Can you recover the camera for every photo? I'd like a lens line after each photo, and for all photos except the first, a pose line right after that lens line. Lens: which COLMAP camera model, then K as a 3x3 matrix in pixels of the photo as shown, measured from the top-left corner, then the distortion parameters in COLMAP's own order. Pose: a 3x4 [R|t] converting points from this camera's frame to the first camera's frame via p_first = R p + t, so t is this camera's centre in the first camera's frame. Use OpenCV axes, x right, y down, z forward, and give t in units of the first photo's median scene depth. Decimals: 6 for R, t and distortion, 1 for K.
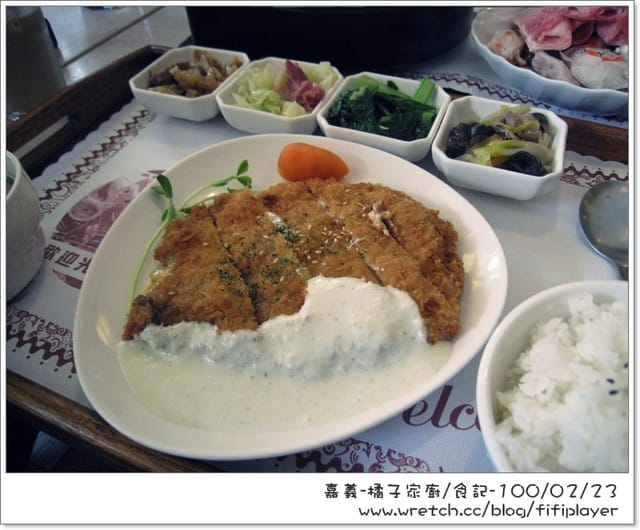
lens RADIAL K [[504.8, 0, 321.3], [0, 504.8, 241.1], [0, 0, 1]] dist [-0.148802, 0.109247]
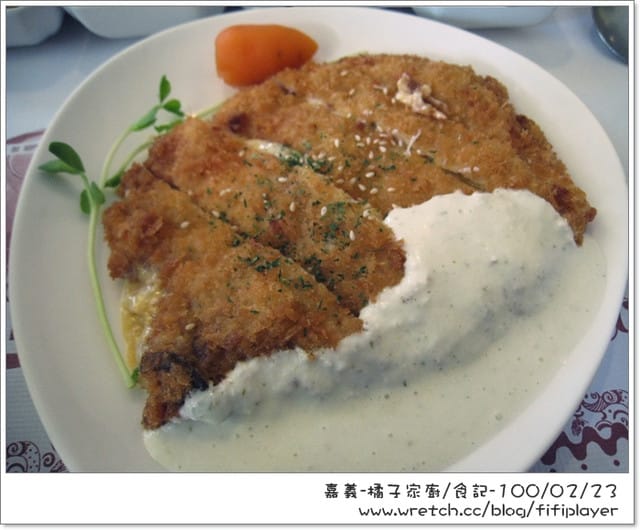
lens RADIAL K [[504.8, 0, 321.3], [0, 504.8, 241.1], [0, 0, 1]] dist [-0.148802, 0.109247]
pose [[0.893632, -0.375979, 0.245073, -0.250180], [0.307291, 0.910574, 0.276457, -0.098377], [-0.327099, -0.171742, 0.929253, 0.383198]]
